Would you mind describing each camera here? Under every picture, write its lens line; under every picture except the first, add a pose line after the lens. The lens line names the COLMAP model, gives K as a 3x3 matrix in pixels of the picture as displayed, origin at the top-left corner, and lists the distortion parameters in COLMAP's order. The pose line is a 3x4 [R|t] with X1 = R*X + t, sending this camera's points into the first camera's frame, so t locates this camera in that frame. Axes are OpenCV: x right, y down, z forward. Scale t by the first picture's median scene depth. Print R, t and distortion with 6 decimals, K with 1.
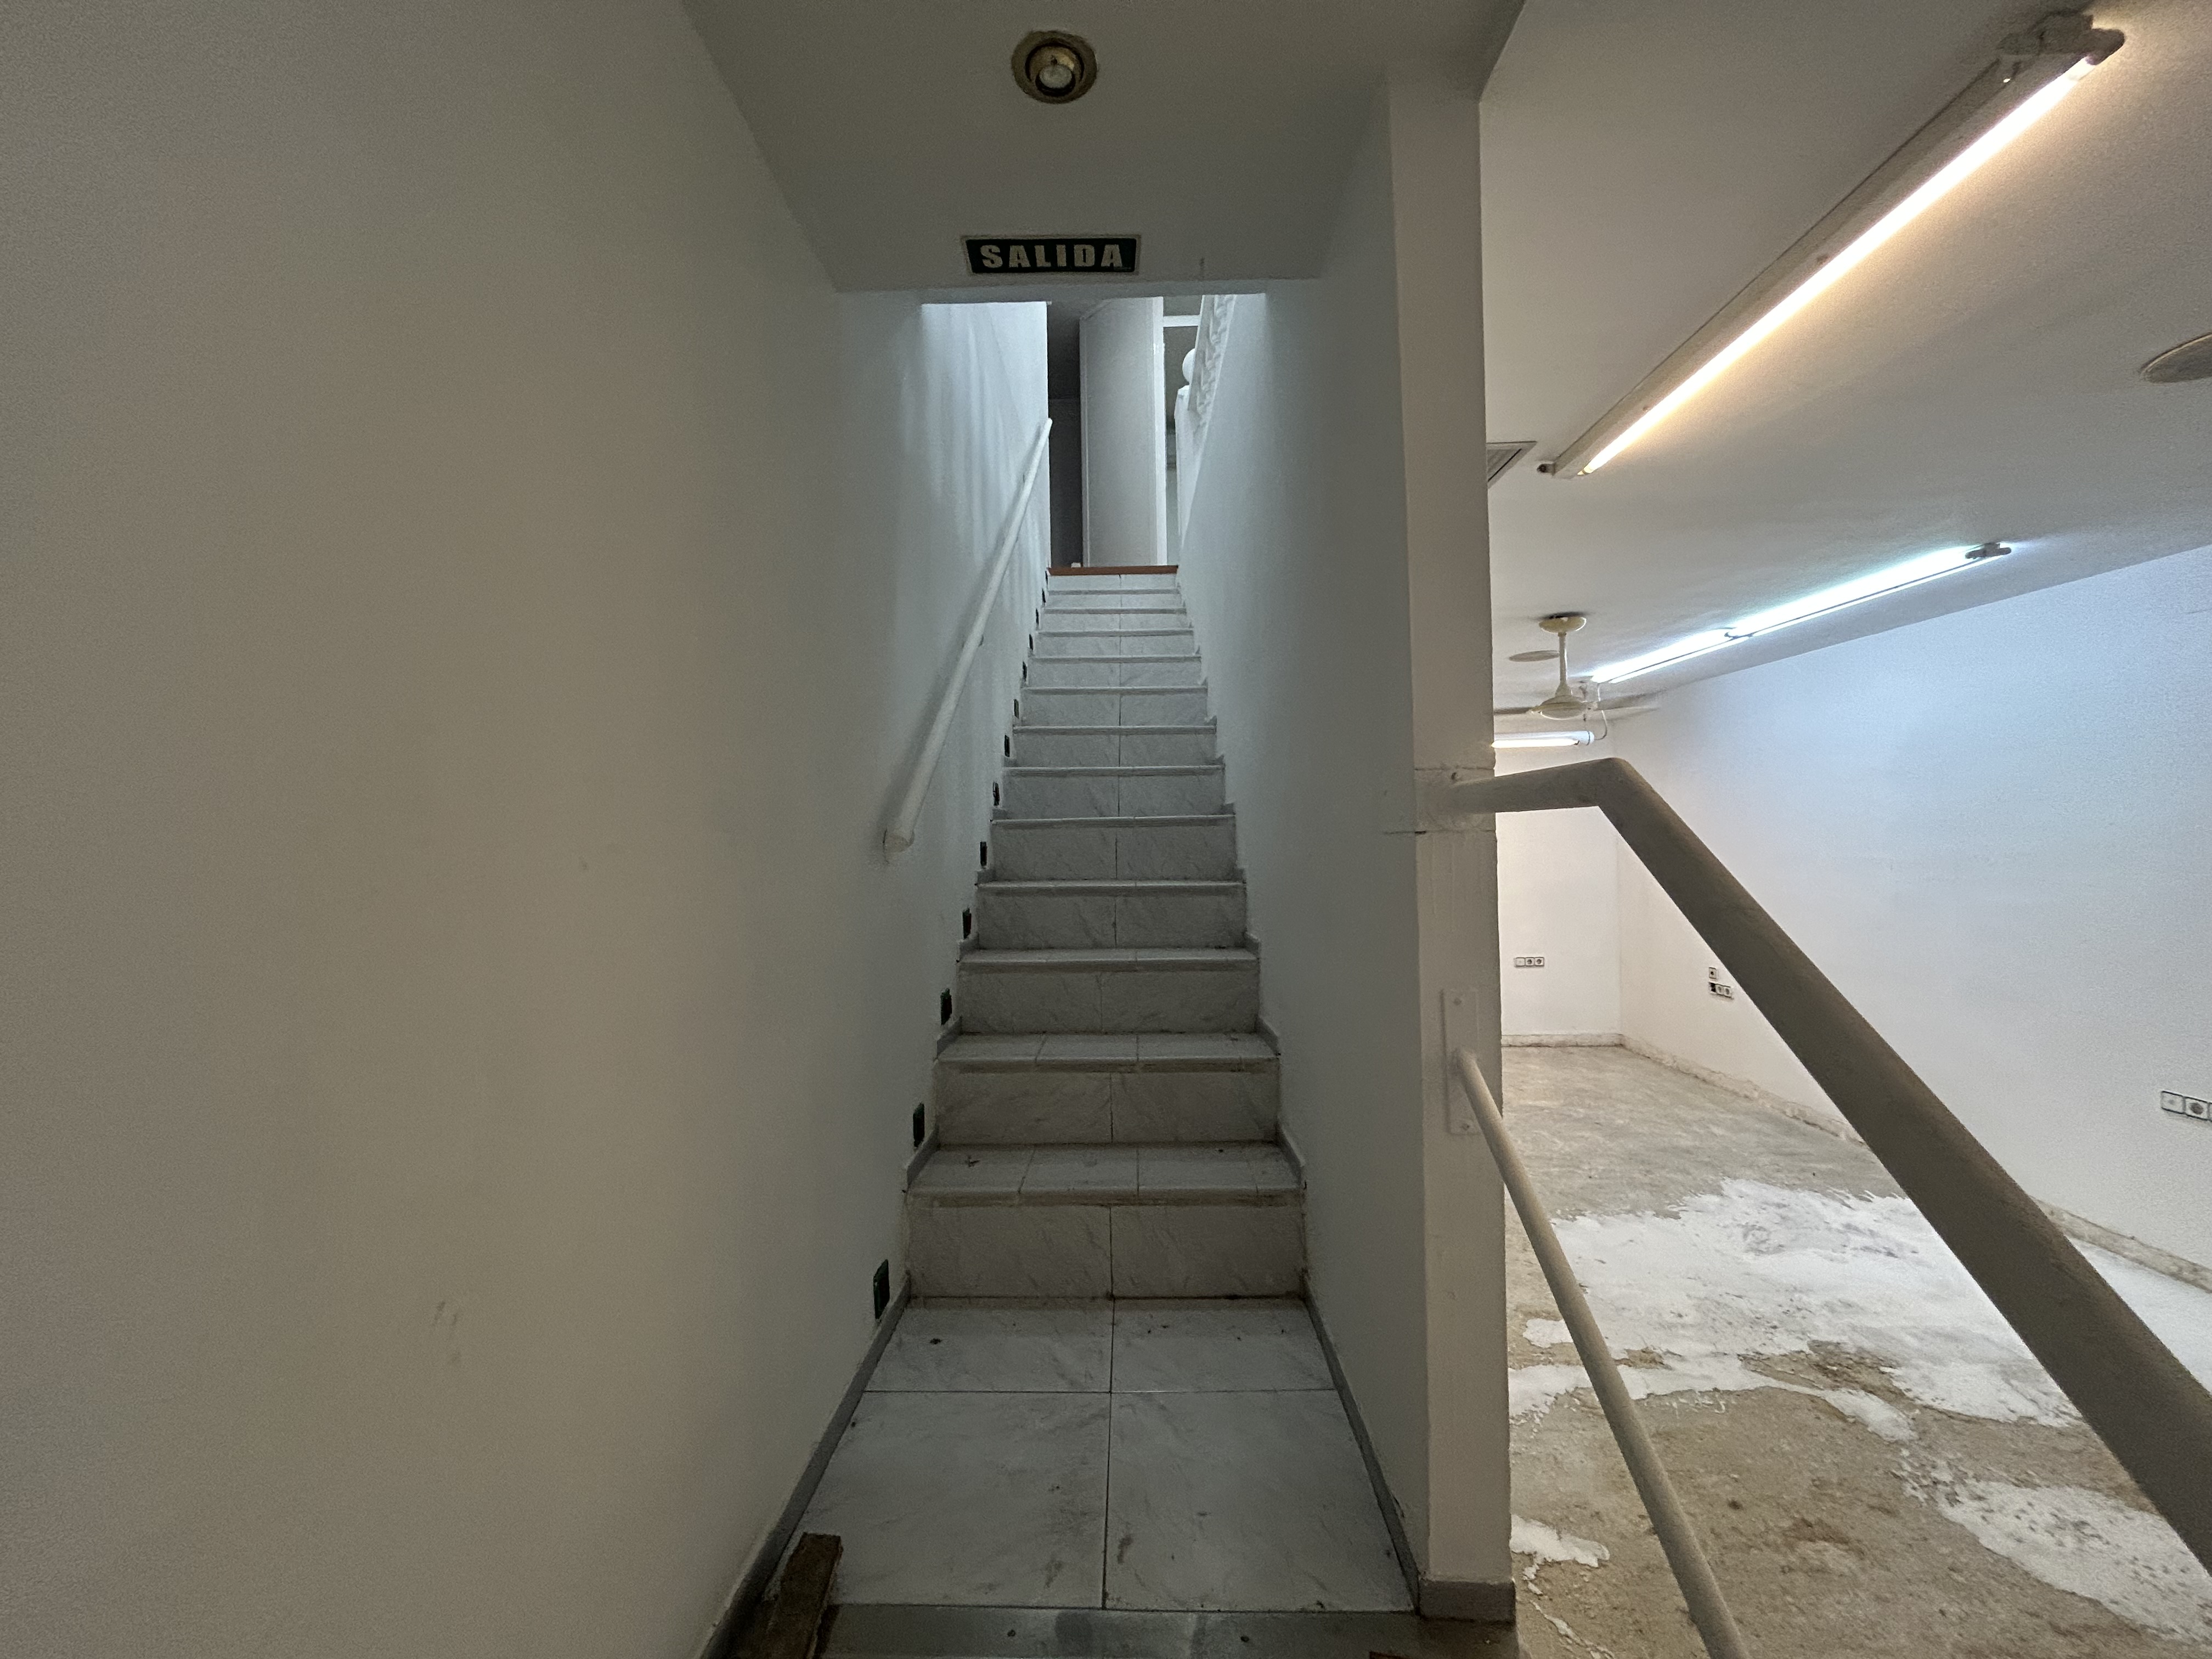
lens RADIAL K [[888.5, 0, 1102.7], [0, 888.5, 828.0], [0, 0, 1]] dist [0.000286, -0.000106]
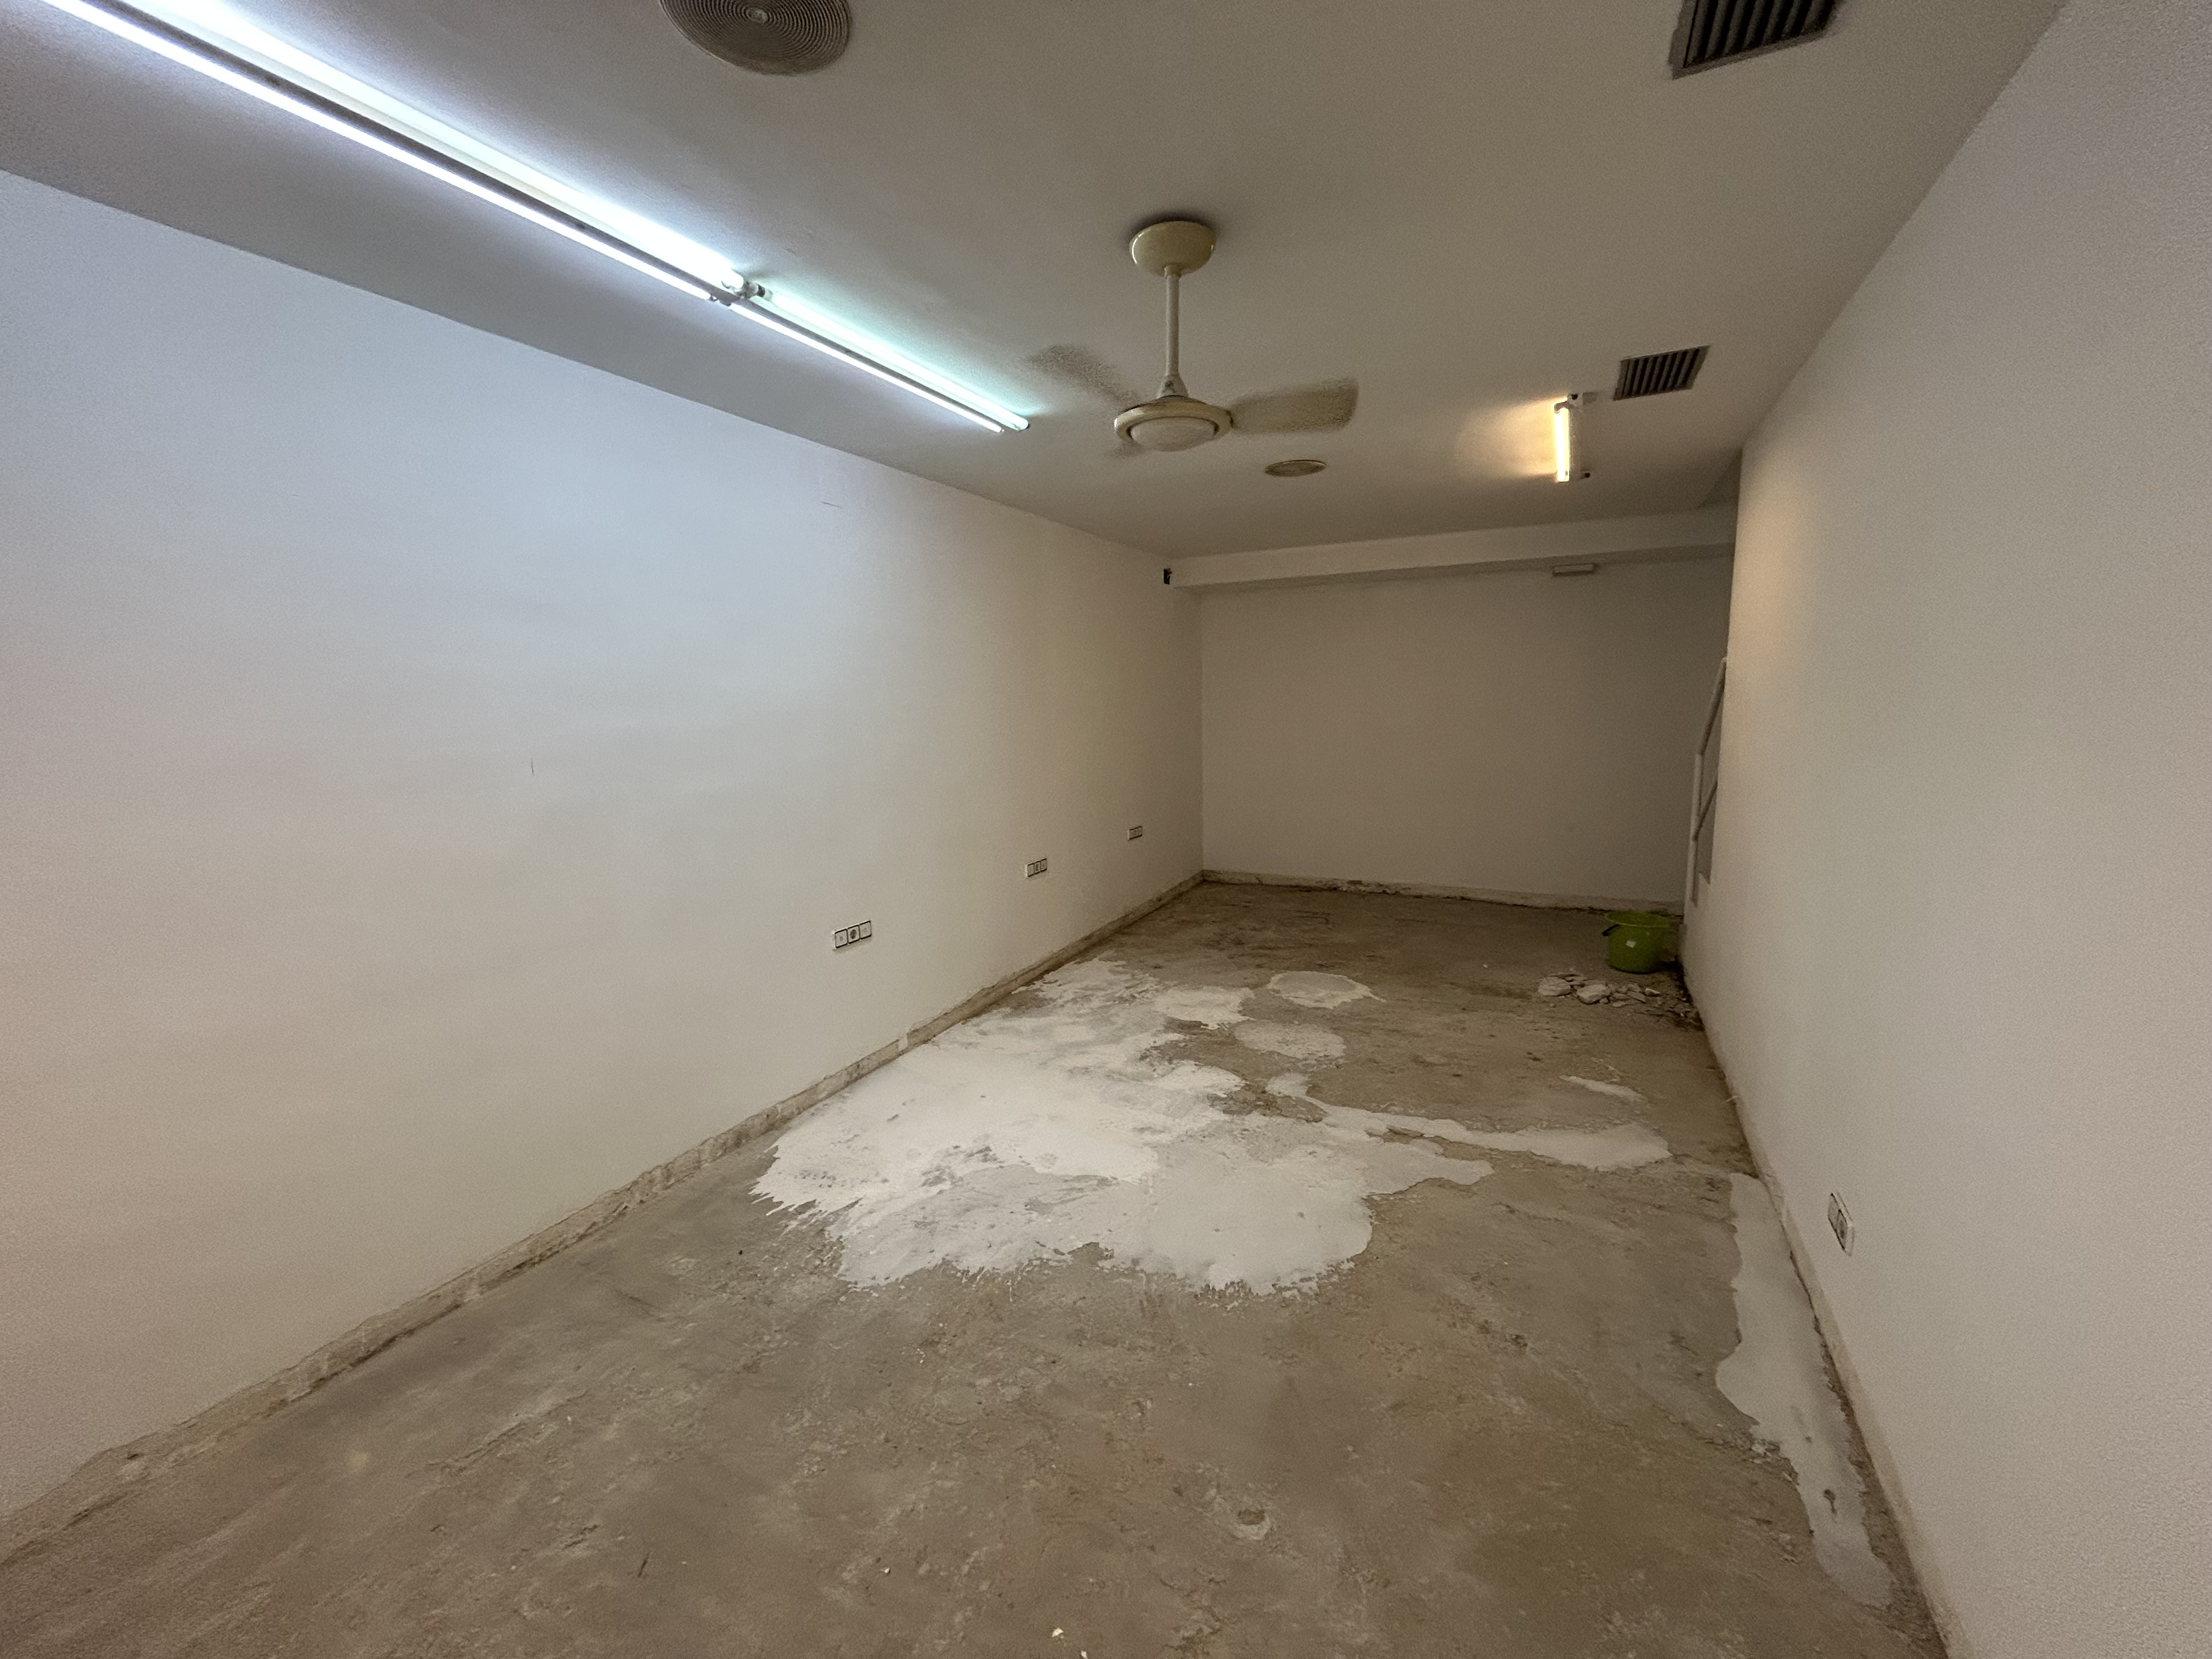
lens RADIAL K [[889.9, 0, 1100.8], [0, 889.9, 826.6], [0, 0, 1]] dist [-0.010661, 0.008060]
pose [[-0.903437, -0.022167, 0.428147, 0.346966], [0.037132, 0.990864, 0.129655, 0.024529], [-0.427109, 0.133033, -0.894360, 1.562648]]
